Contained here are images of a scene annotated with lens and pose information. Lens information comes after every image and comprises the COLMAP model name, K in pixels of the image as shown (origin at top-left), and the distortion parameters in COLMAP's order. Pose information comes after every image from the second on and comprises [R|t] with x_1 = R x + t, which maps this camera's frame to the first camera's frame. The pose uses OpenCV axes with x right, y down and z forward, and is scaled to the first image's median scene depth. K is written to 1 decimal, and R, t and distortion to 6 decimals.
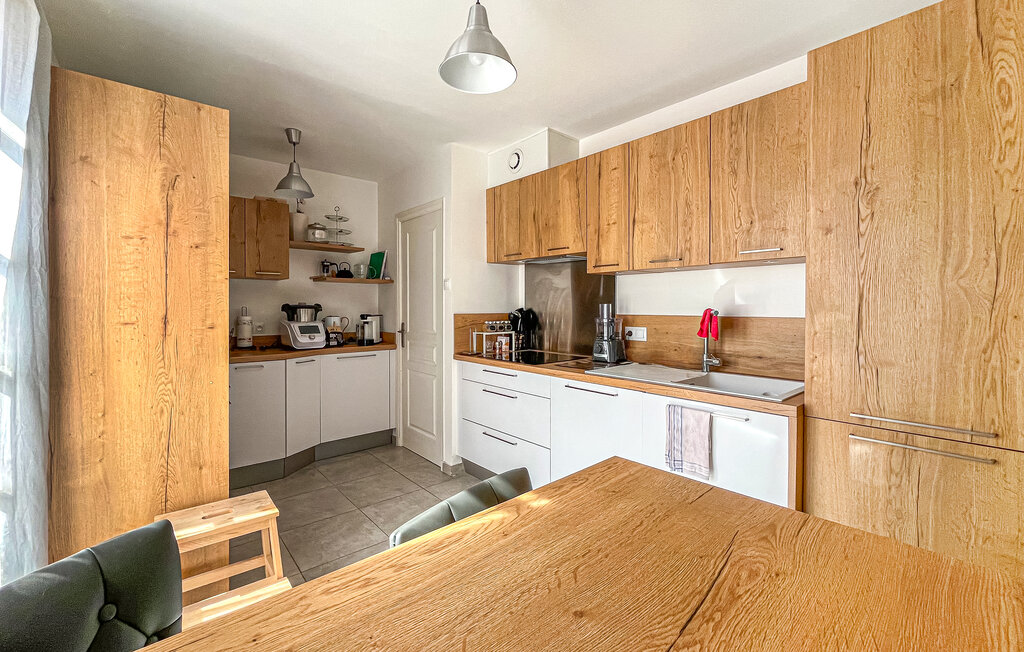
lens RADIAL K [[420.6, 0, 510.7], [0, 420.6, 307.1], [0, 0, 1]] dist [-0.000413, 0.000004]
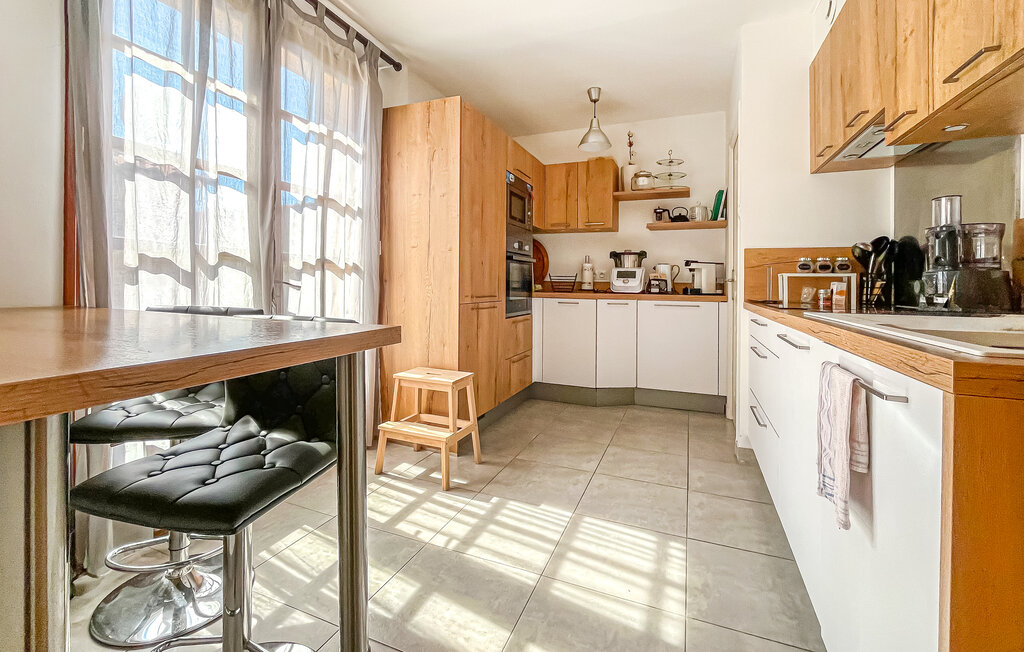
lens RADIAL K [[448.4, 0, 509.2], [0, 448.4, 284.1], [0, 0, 1]] dist [-0.000324, -0.000074]
pose [[0.454184, 0.004867, -0.890895, 0.370291], [-0.012455, 0.999922, -0.000887, 0.080622], [0.890821, 0.011499, 0.454209, 0.236320]]
